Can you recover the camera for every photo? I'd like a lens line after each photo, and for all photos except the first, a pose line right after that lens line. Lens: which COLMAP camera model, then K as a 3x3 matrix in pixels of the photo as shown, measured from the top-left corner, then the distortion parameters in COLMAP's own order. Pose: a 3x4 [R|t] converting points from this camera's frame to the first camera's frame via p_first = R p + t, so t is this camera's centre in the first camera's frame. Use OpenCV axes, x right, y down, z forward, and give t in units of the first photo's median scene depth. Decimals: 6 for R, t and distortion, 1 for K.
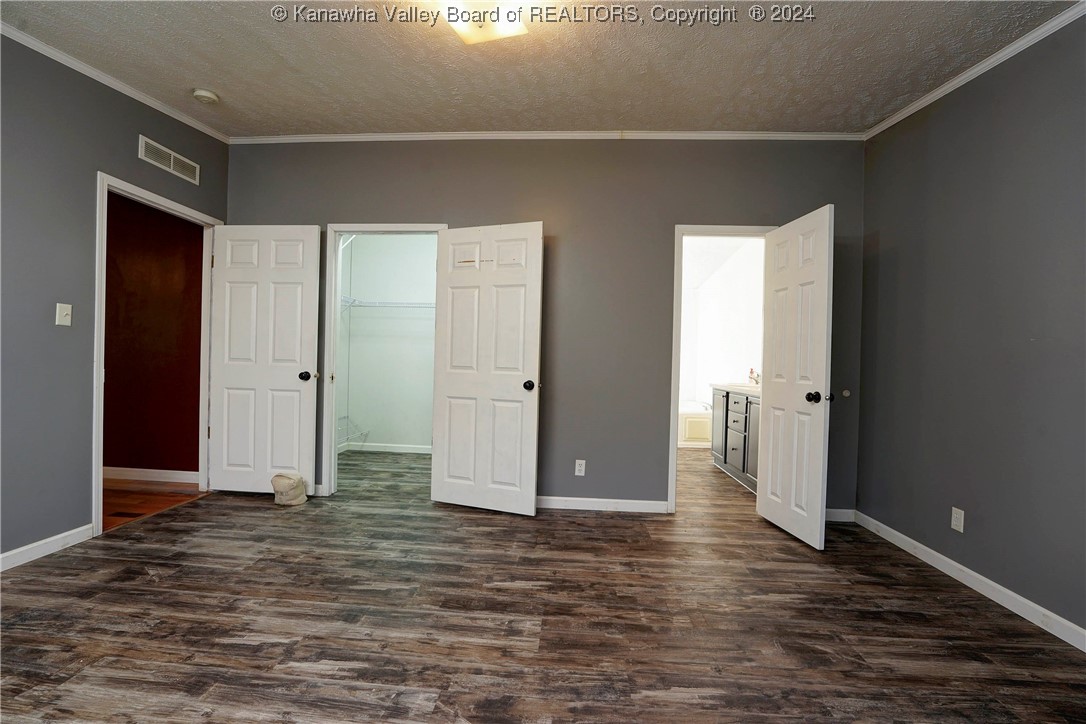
lens RADIAL K [[443.1, 0, 540.2], [0, 443.1, 365.6], [0, 0, 1]] dist [-0.004331, -0.000371]
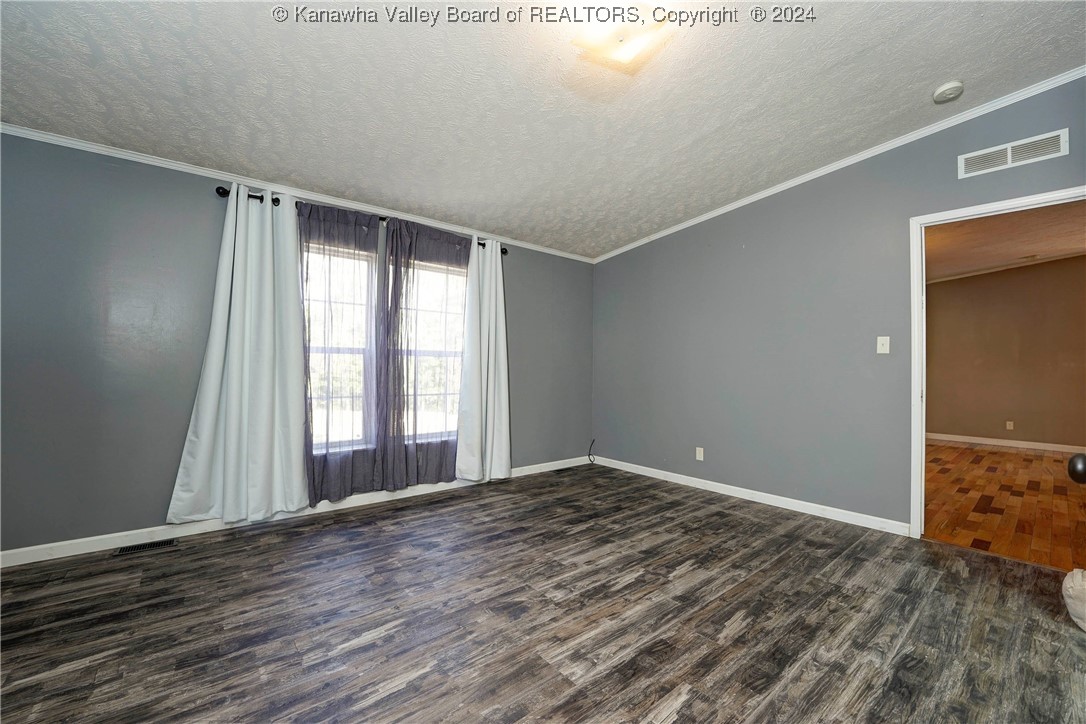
lens RADIAL K [[443.1, 0, 541.4], [0, 443.1, 362.8], [0, 0, 1]] dist [-0.004331, -0.000371]
pose [[-0.721886, -0.043126, -0.690667, 0.664804], [-0.036228, 0.999043, -0.024516, 0.003711], [0.691063, 0.007323, -0.722757, 1.606656]]
